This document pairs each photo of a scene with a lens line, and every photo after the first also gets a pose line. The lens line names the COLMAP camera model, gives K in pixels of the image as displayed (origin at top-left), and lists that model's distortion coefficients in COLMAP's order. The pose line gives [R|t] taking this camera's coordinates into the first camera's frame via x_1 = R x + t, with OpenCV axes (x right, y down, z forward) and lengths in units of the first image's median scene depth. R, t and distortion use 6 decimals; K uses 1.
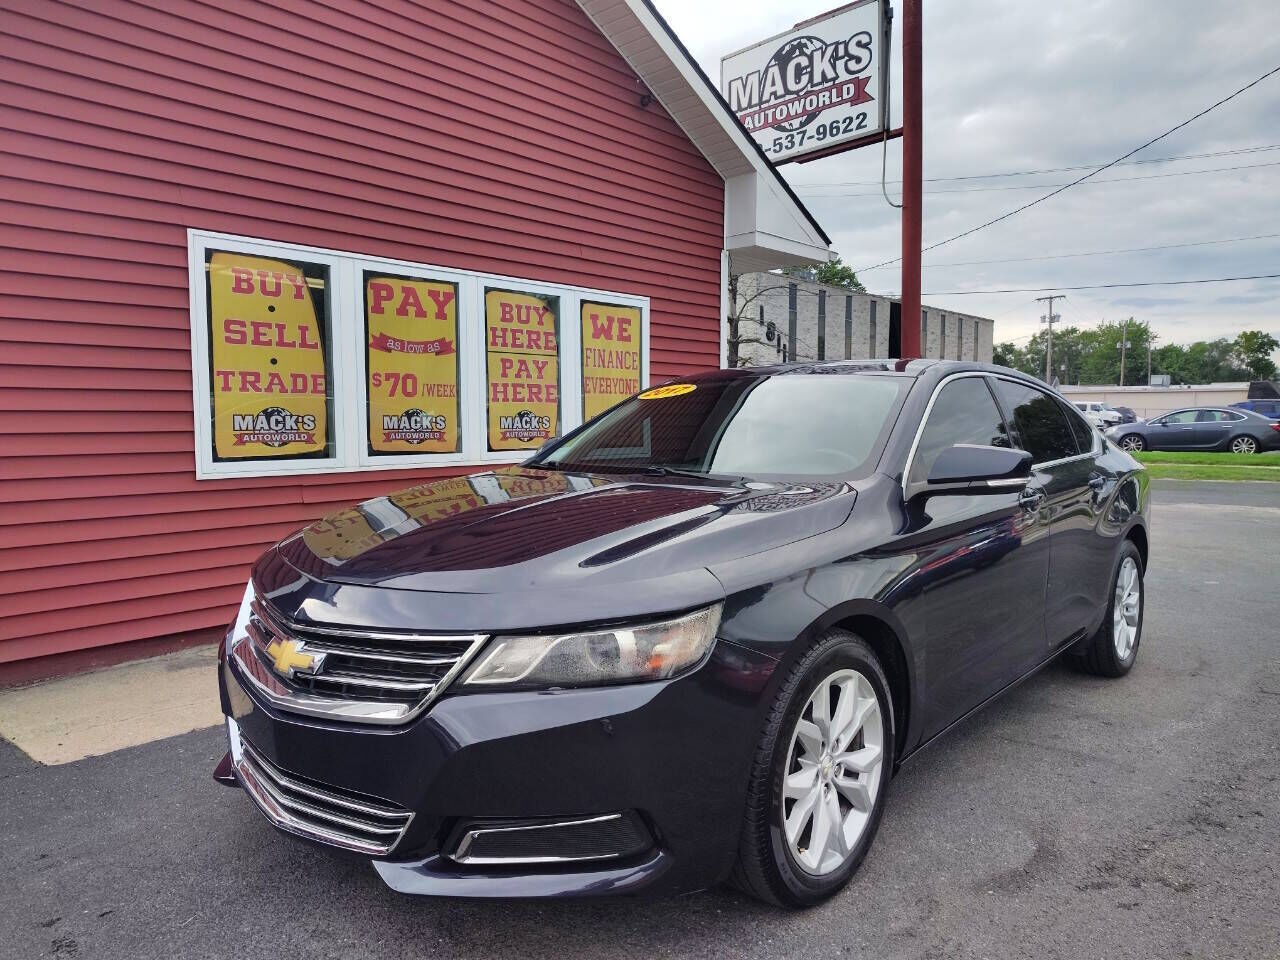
lens RADIAL K [[840.2, 0, 609.9], [0, 840.2, 493.1], [0, 0, 1]] dist [0.044782, -0.048406]
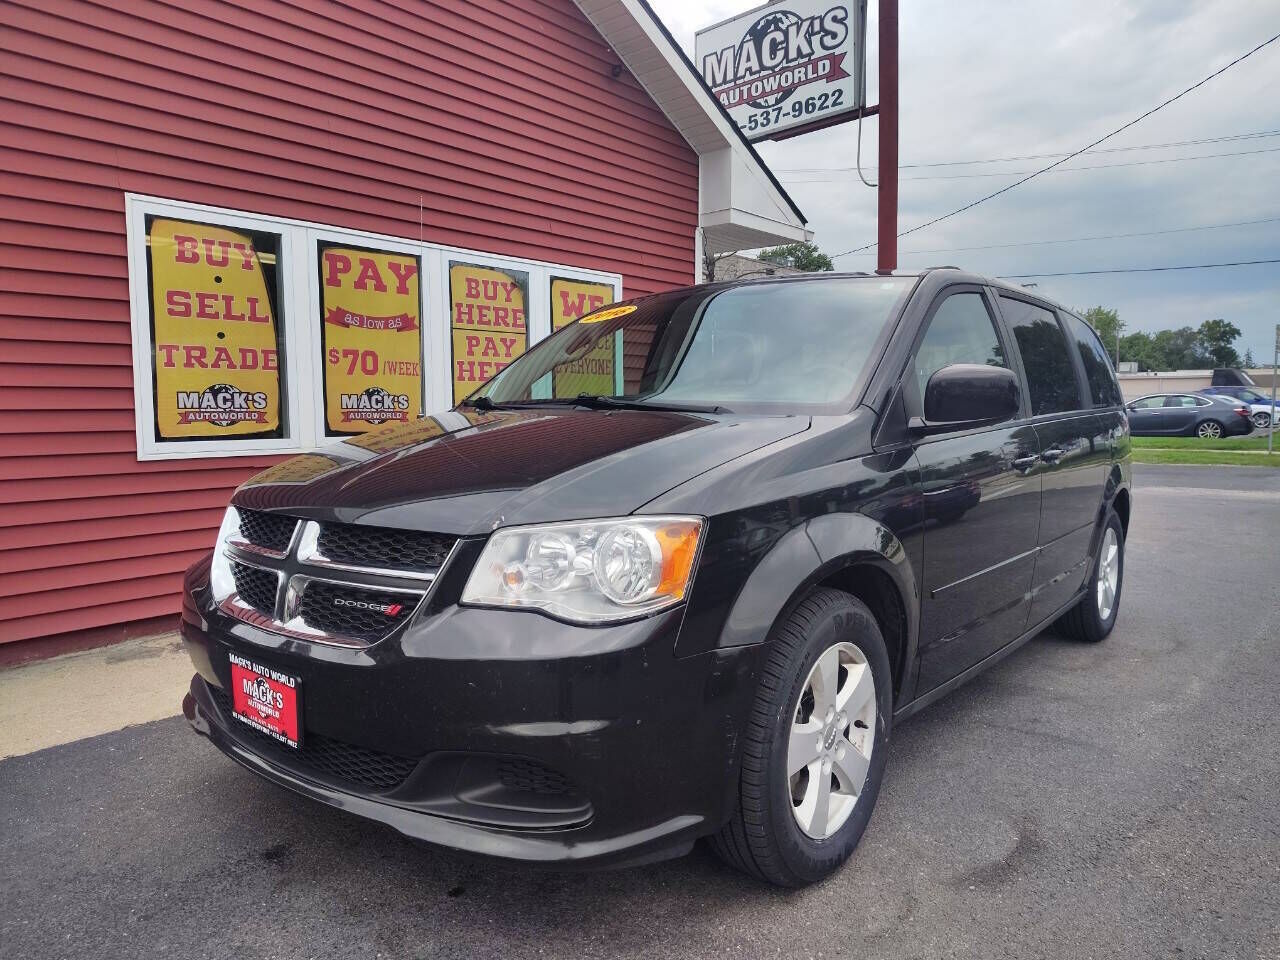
lens RADIAL K [[840.2, 0, 622.5], [0, 840.2, 489.8], [0, 0, 1]] dist [0.044782, -0.048406]
pose [[0.999226, -0.004177, 0.039104, 0.008879], [0.003770, 0.999938, 0.010480, 0.005937], [-0.039145, -0.010324, 0.999180, 0.026512]]
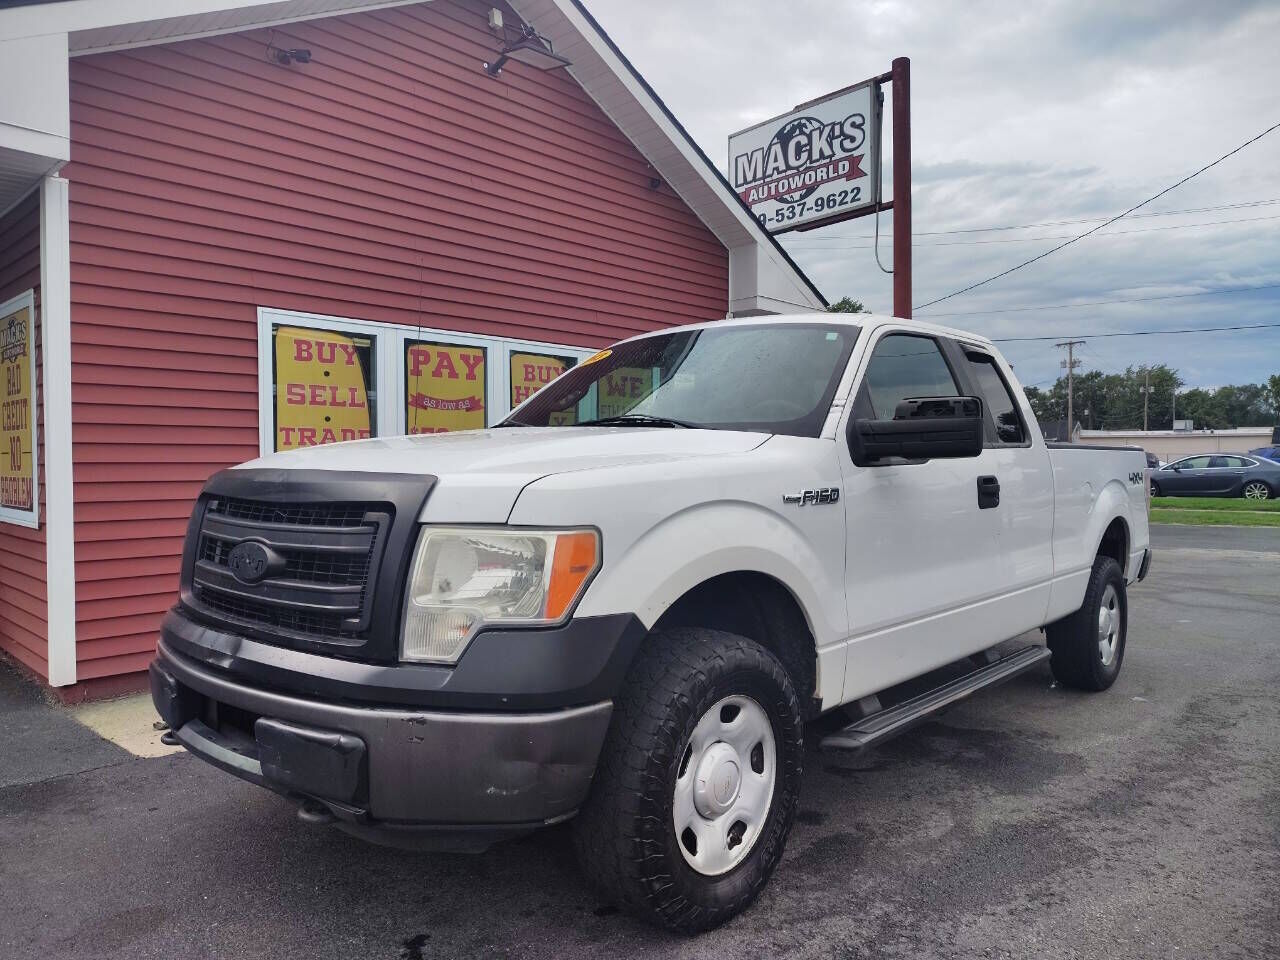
lens RADIAL K [[840.2, 0, 608.5], [0, 840.2, 500.4], [0, 0, 1]] dist [0.044782, -0.048406]
pose [[0.999575, 0.003476, -0.028934, 0.014306], [-0.004686, 0.999113, -0.041838, 0.001464], [0.028763, 0.041956, 0.998705, -0.097959]]
